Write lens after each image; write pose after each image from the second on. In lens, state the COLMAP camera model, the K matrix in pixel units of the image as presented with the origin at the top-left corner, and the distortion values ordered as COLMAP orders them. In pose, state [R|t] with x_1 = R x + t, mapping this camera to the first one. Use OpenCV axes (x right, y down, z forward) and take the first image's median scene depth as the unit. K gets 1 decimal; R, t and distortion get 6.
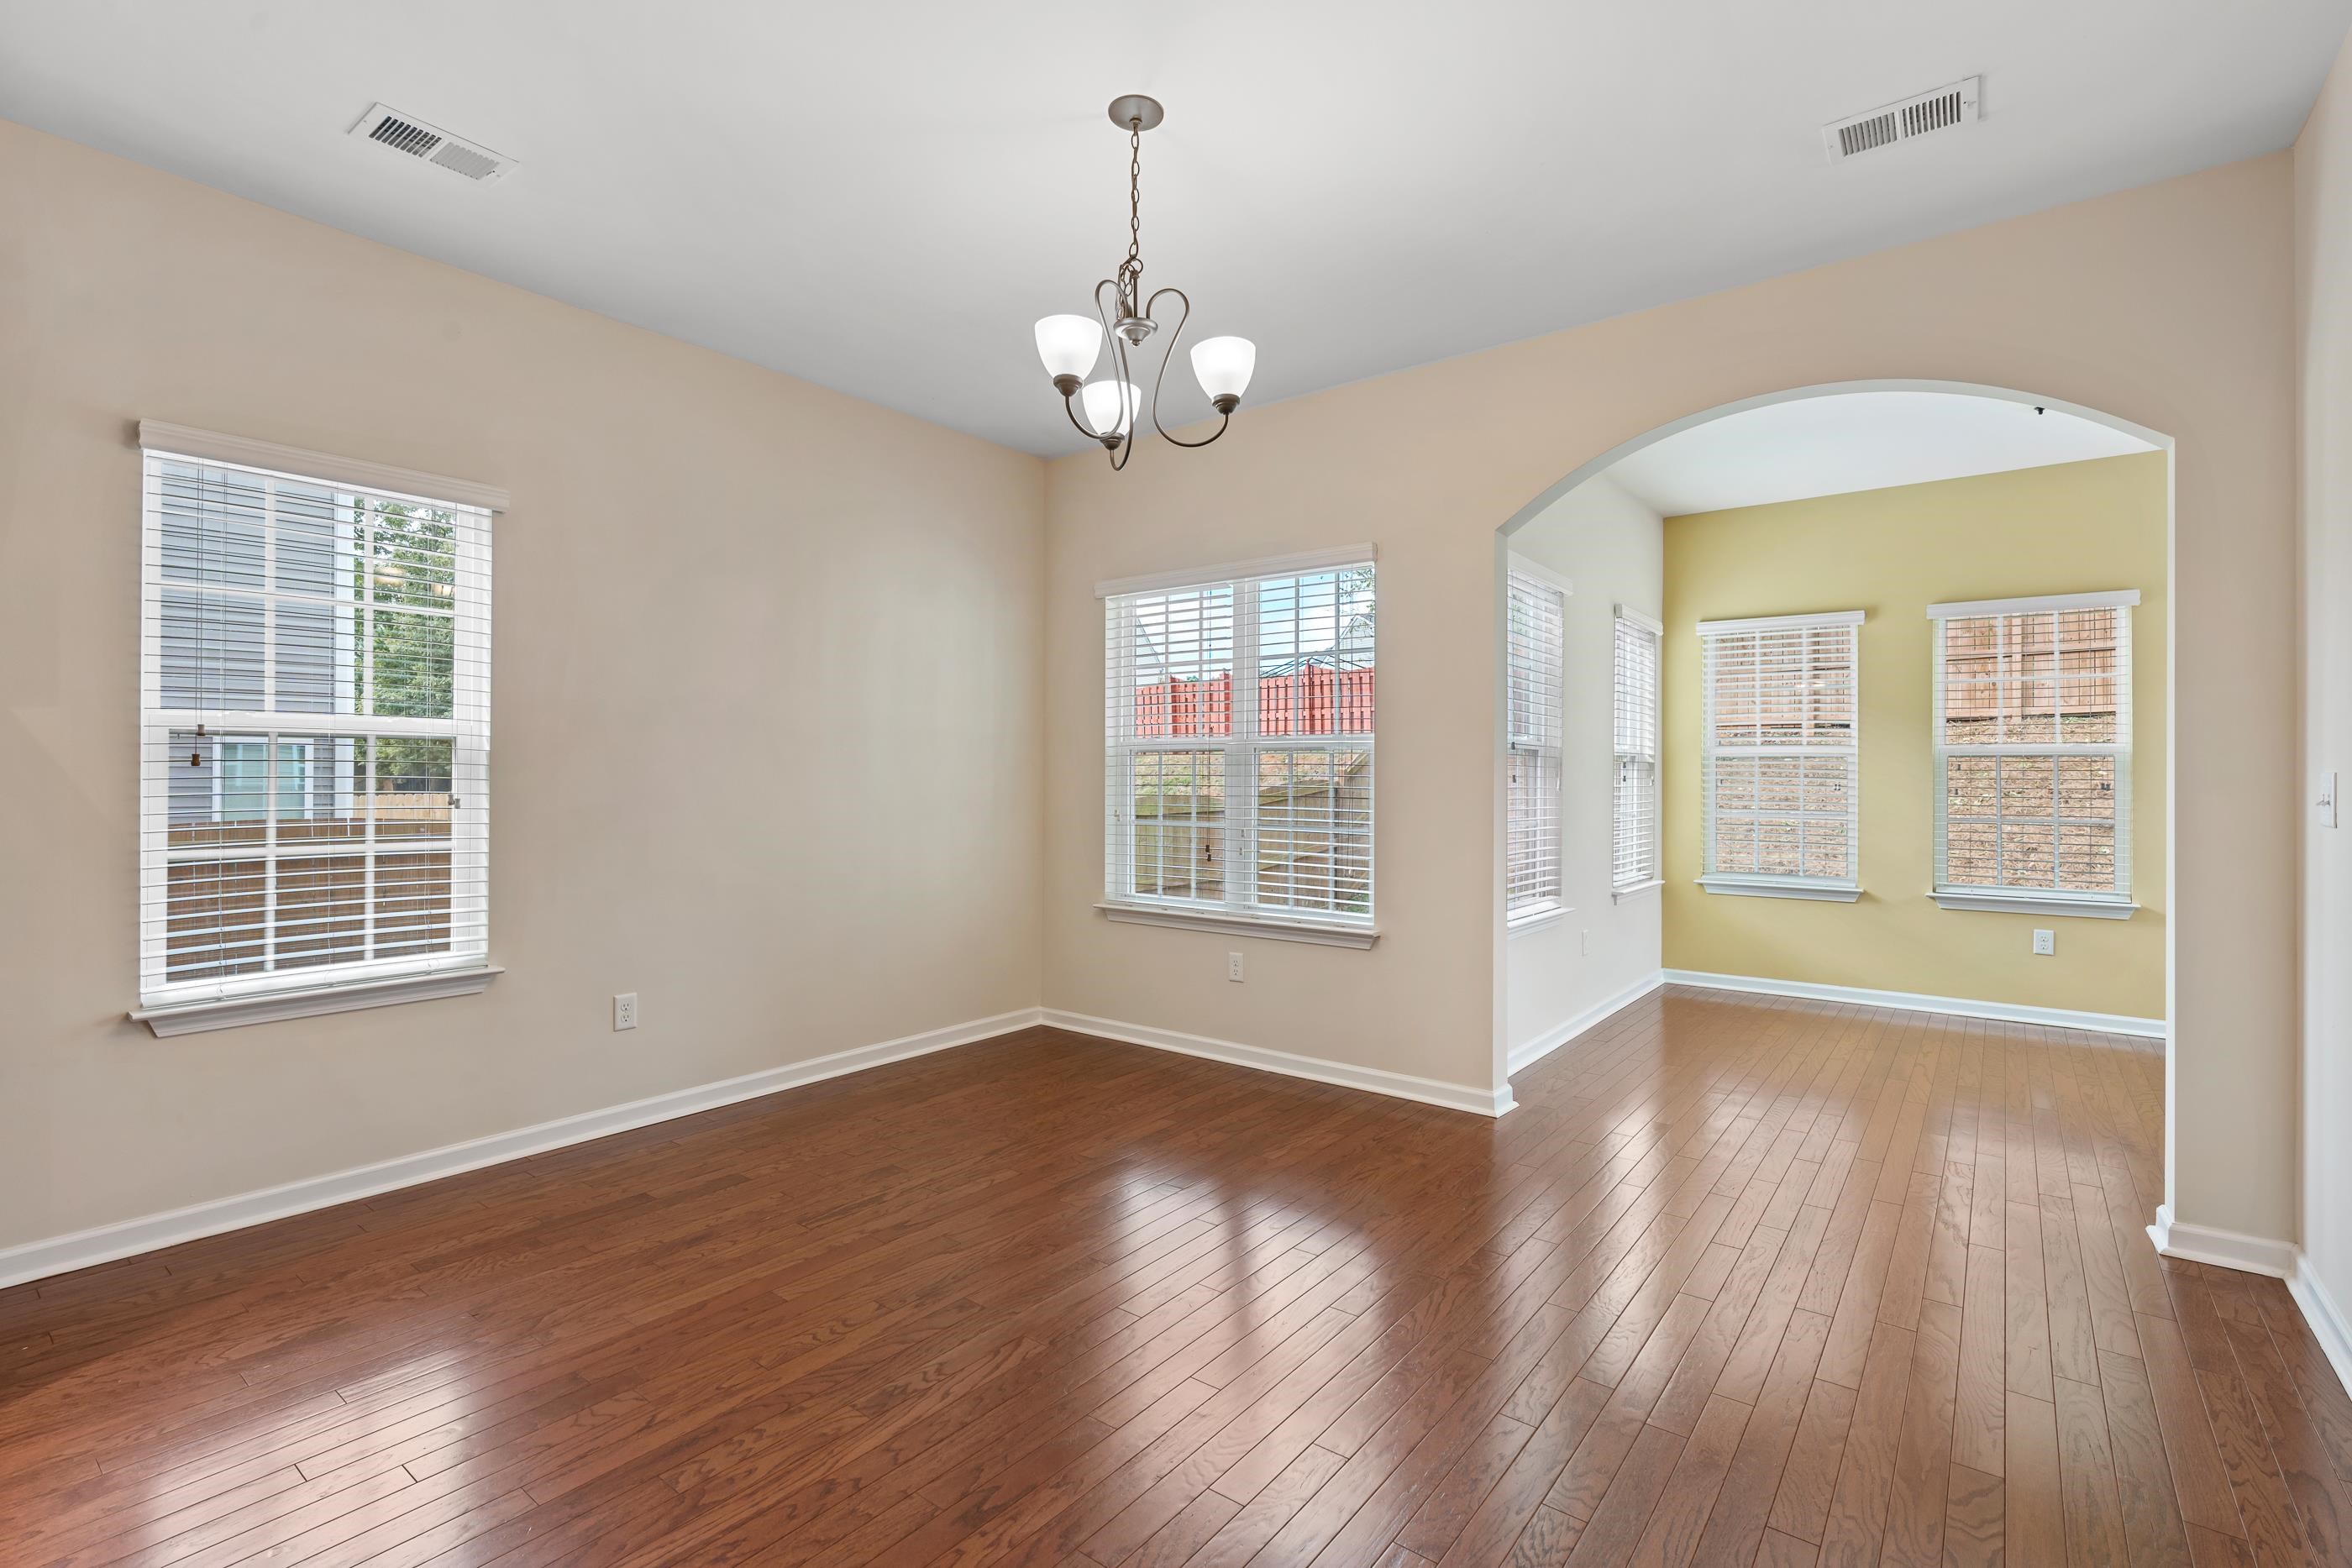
lens RADIAL K [[1060.4, 0, 1180.2], [0, 1060.4, 764.8], [0, 0, 1]] dist [-0.012510, 0.005808]
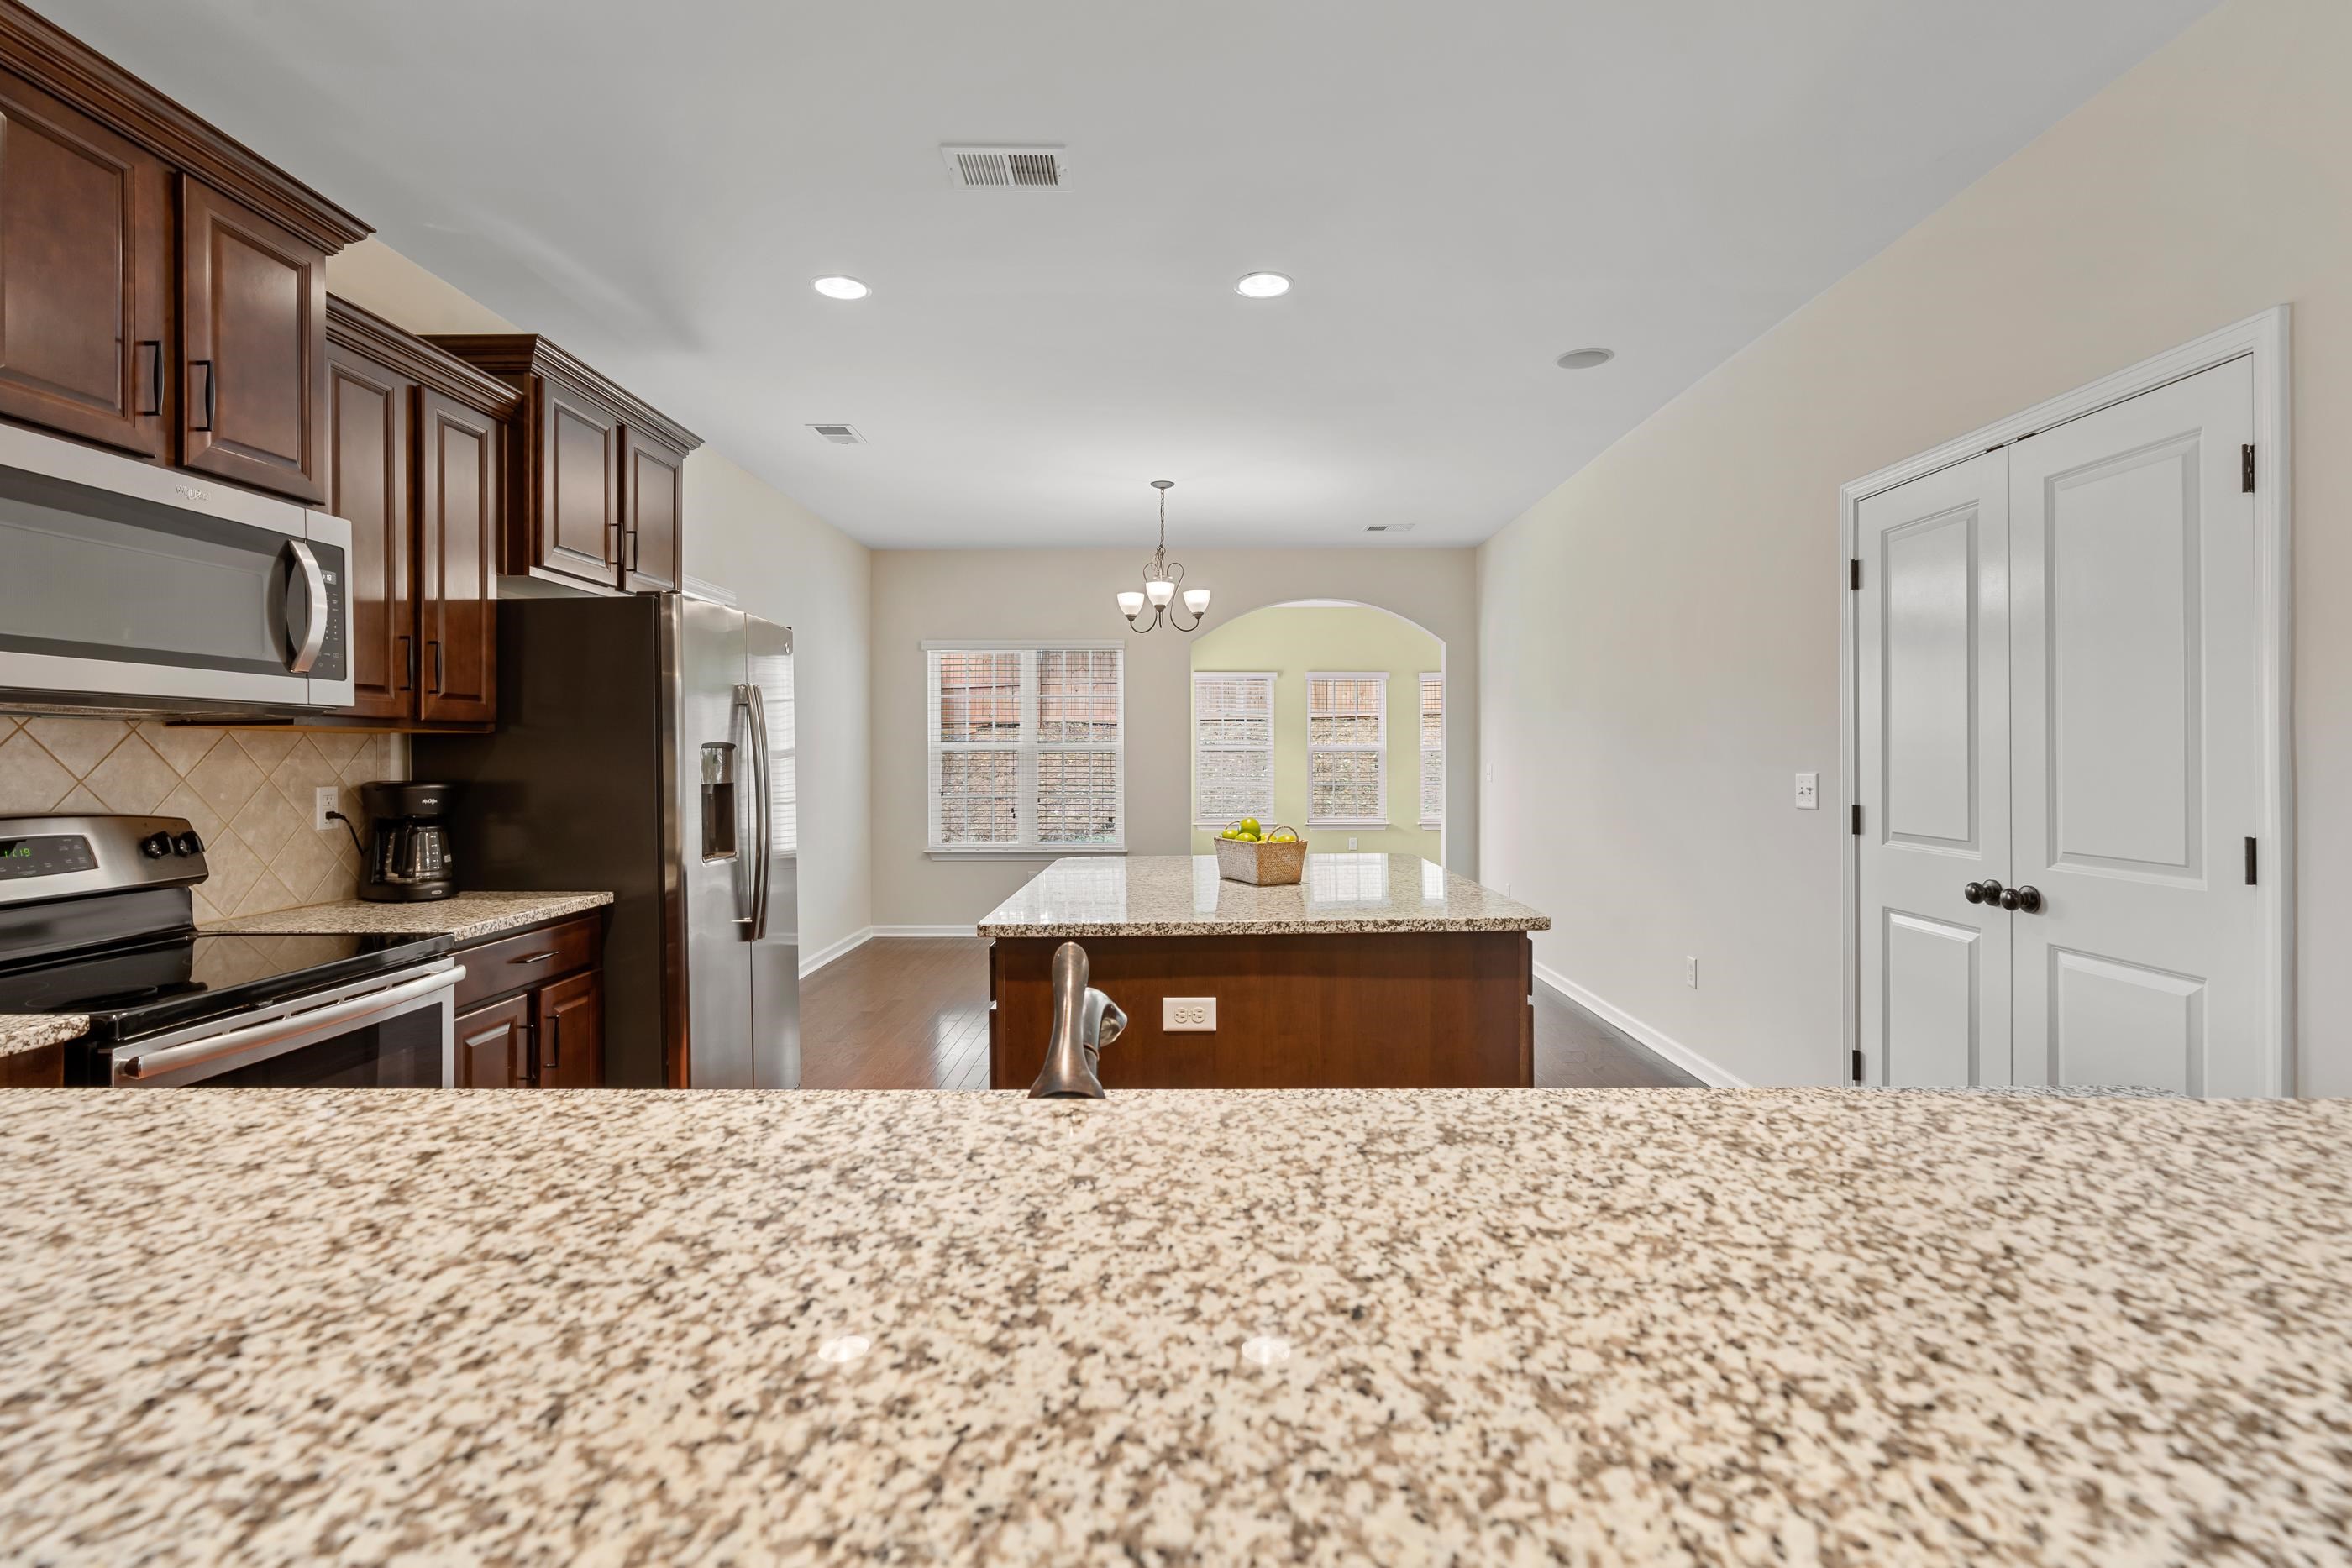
lens RADIAL K [[1082.4, 0, 1182.4], [0, 1082.4, 760.7], [0, 0, 1]] dist [0.000479, 0.000224]
pose [[0.792796, -0.008402, 0.609429, -0.739753], [-0.003018, 0.999839, 0.017711, -0.026900], [-0.609480, -0.015880, 0.792643, -0.462662]]
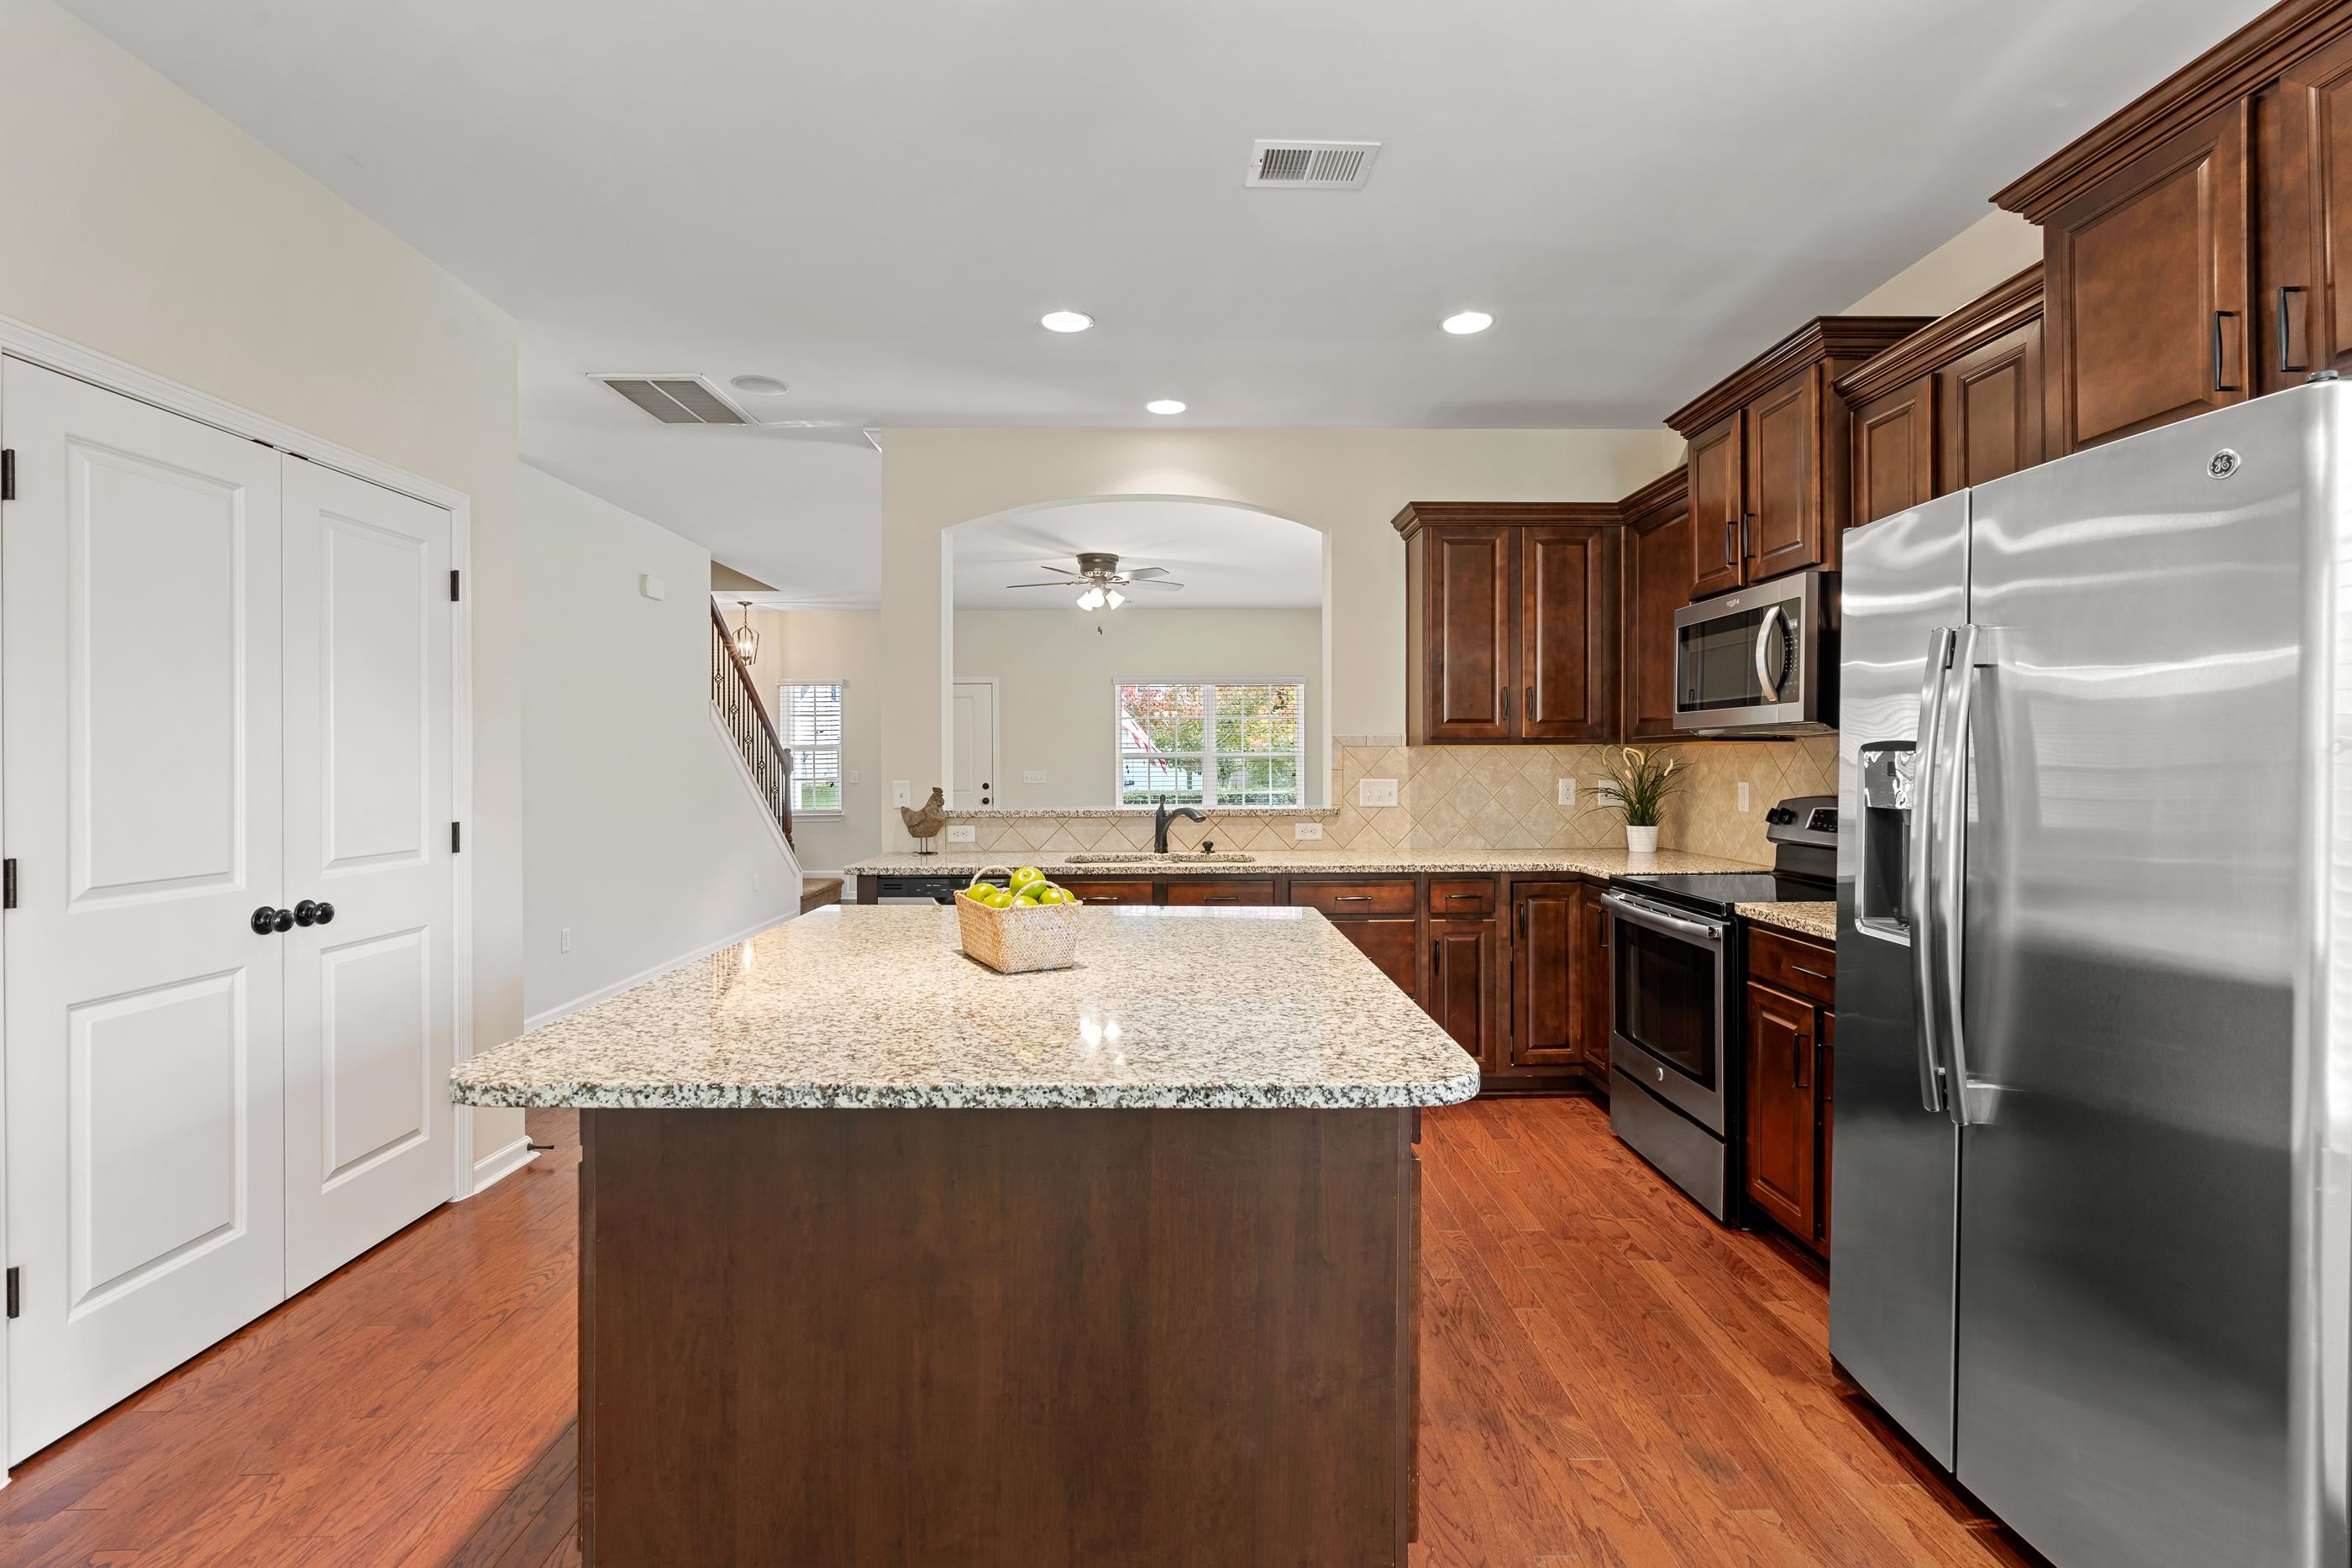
lens RADIAL K [[1060.4, 0, 1180.2], [0, 1060.4, 764.8], [0, 0, 1]] dist [-0.012510, 0.005808]
pose [[-0.778145, 0.003073, -0.628077, -0.096945], [0.010442, 0.999913, -0.008046, -0.015833], [0.627998, -0.012819, -0.778109, 0.388624]]
